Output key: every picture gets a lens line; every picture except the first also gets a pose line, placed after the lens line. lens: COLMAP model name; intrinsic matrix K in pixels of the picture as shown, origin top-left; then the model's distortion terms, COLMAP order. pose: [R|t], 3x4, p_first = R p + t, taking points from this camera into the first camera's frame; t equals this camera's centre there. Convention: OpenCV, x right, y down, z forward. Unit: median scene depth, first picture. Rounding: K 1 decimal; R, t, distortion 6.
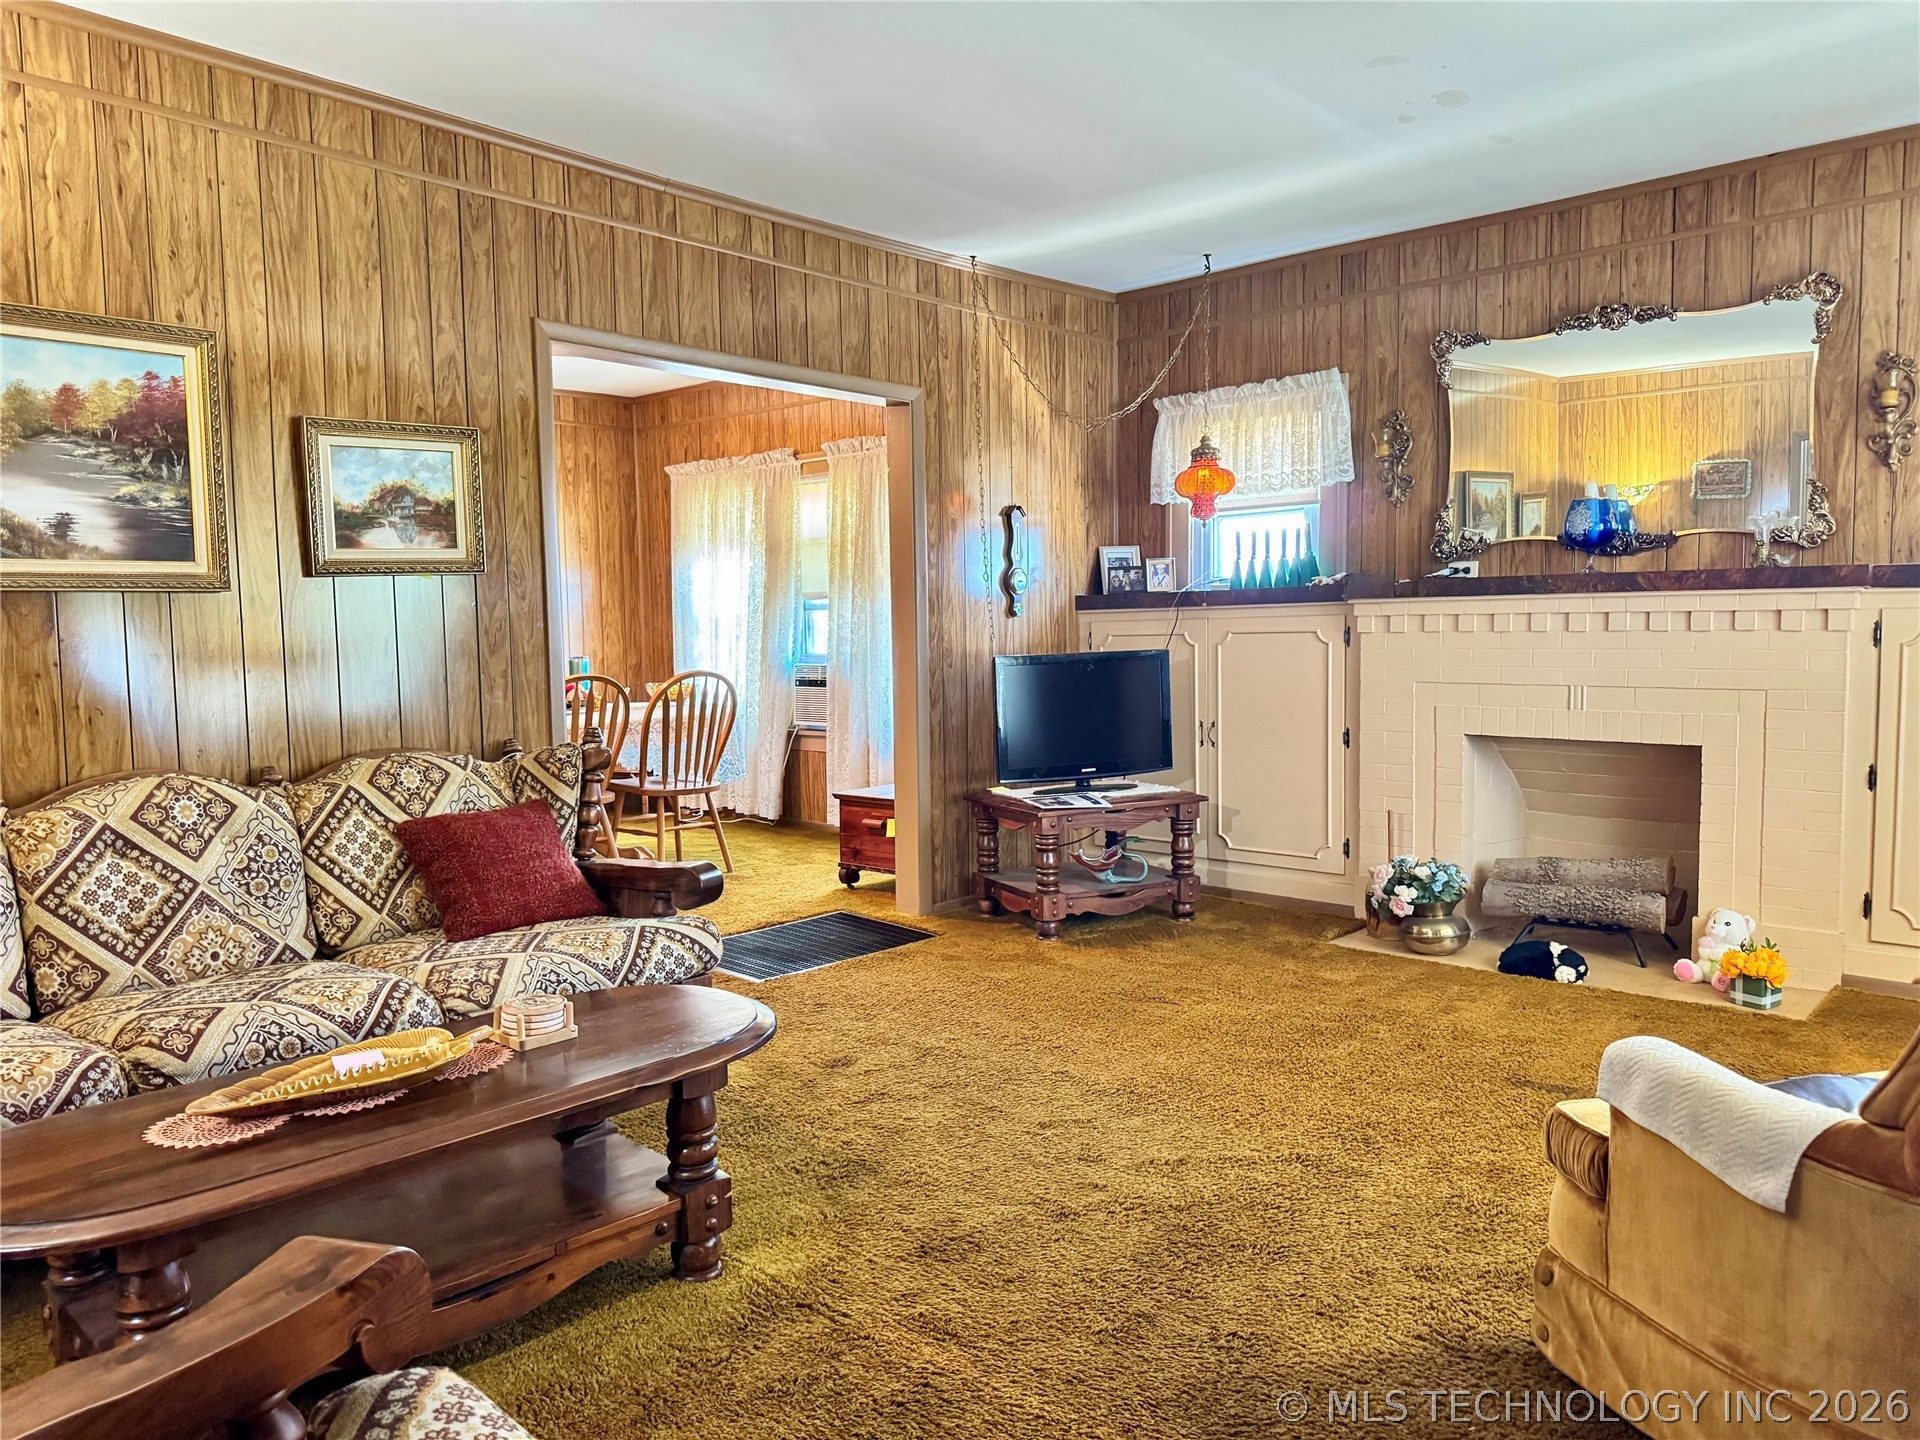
lens RADIAL K [[1363.5, 0, 956.0], [0, 1363.5, 728.0], [0, 0, 1]] dist [0.036431, -0.044894]
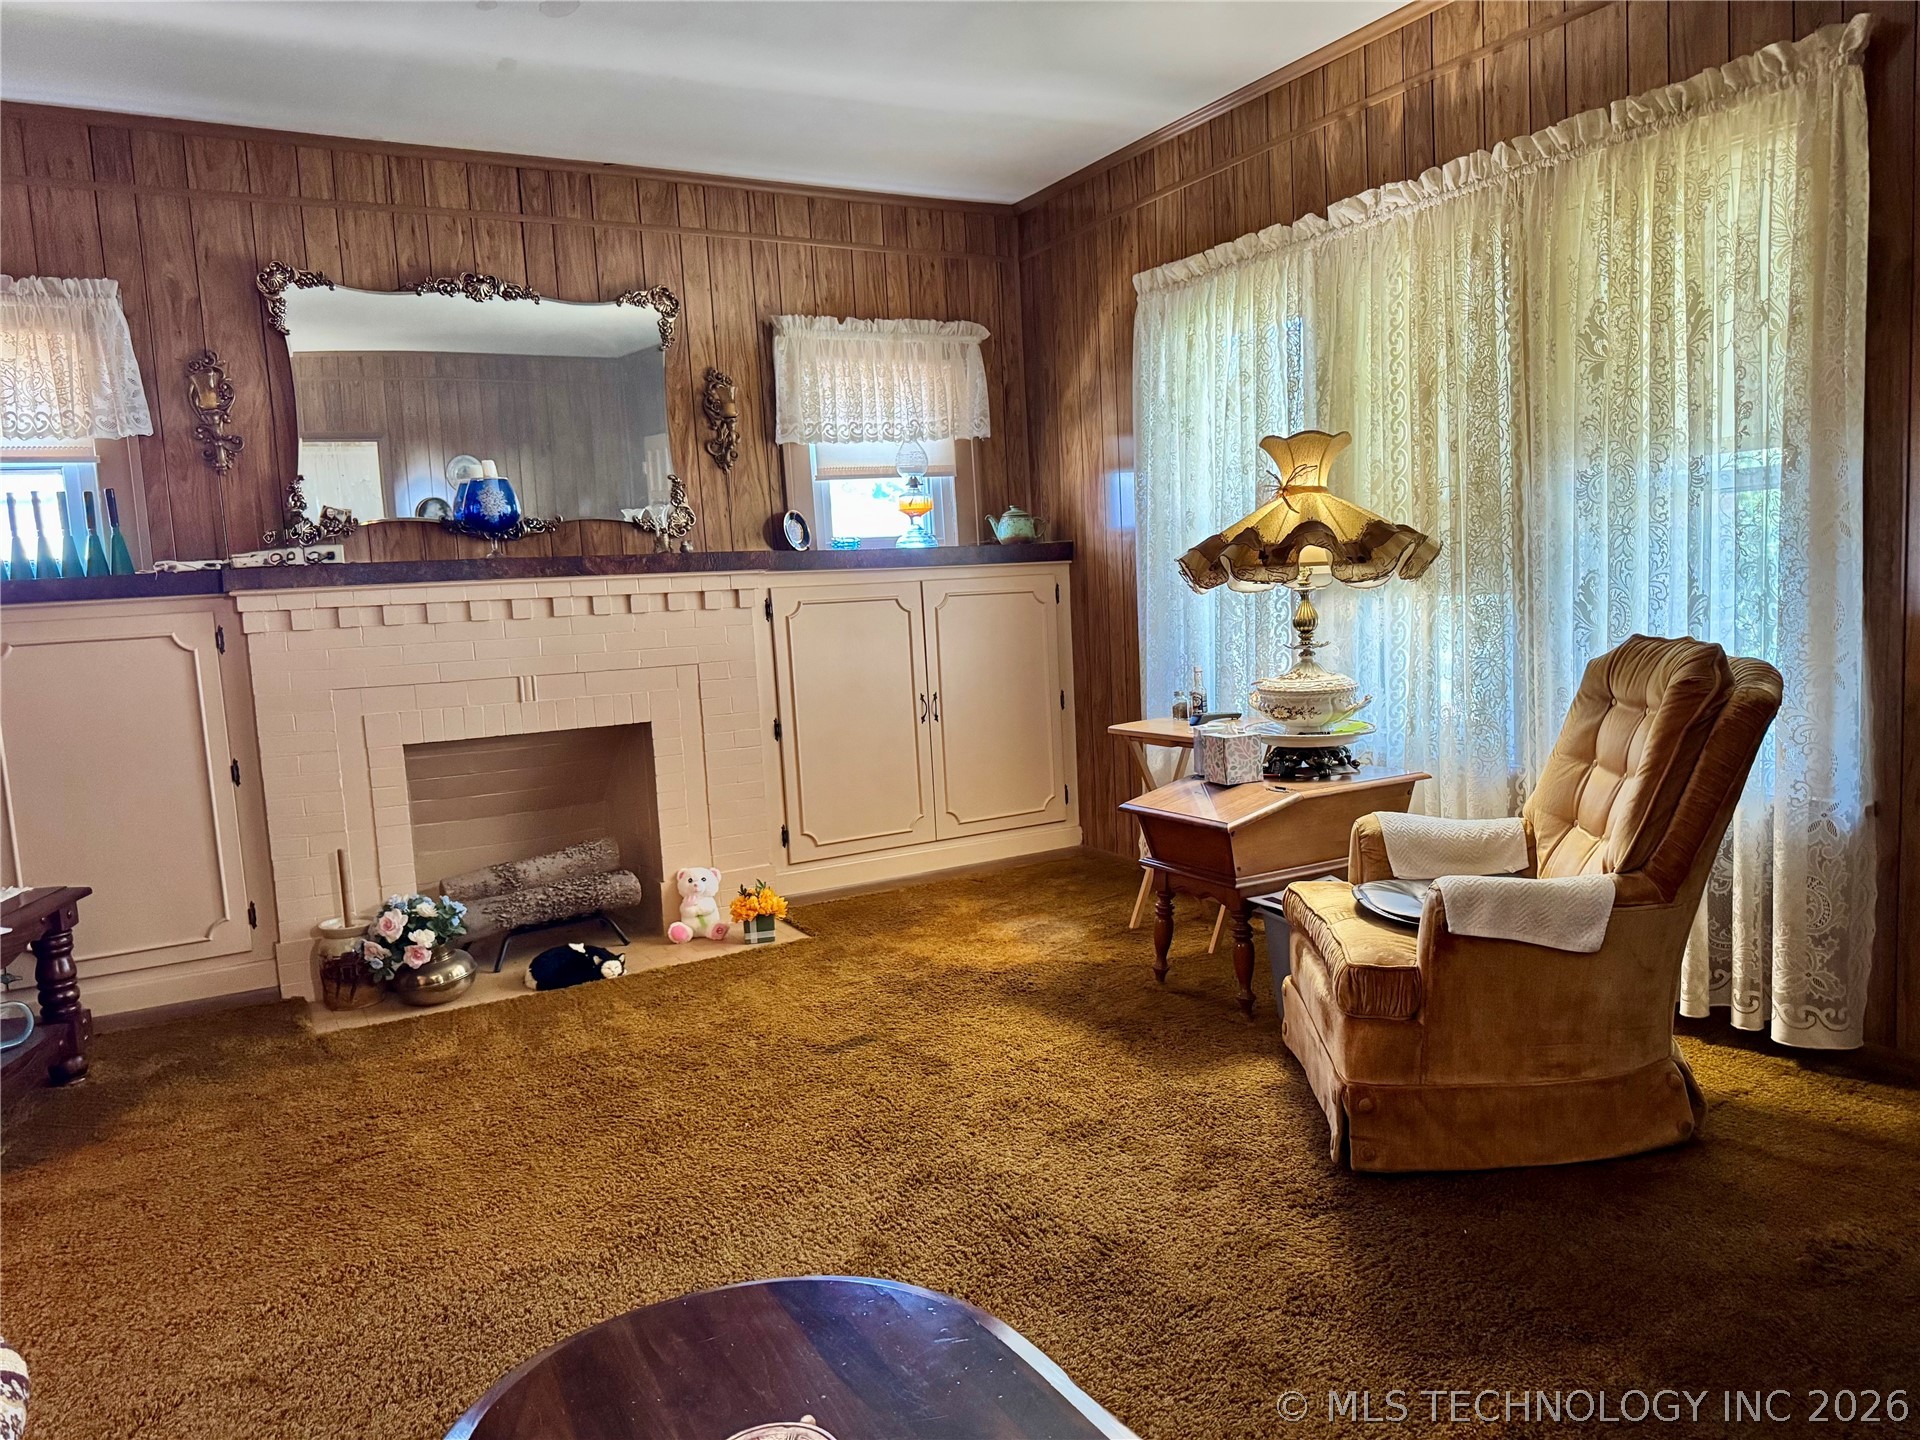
lens RADIAL K [[1363.5, 0, 963.1], [0, 1363.5, 733.4], [0, 0, 1]] dist [0.036431, -0.044894]
pose [[0.299245, -0.111519, 0.947637, -0.354436], [0.121980, 0.989469, 0.077922, -0.028204], [-0.946347, 0.092275, 0.309697, 0.420064]]
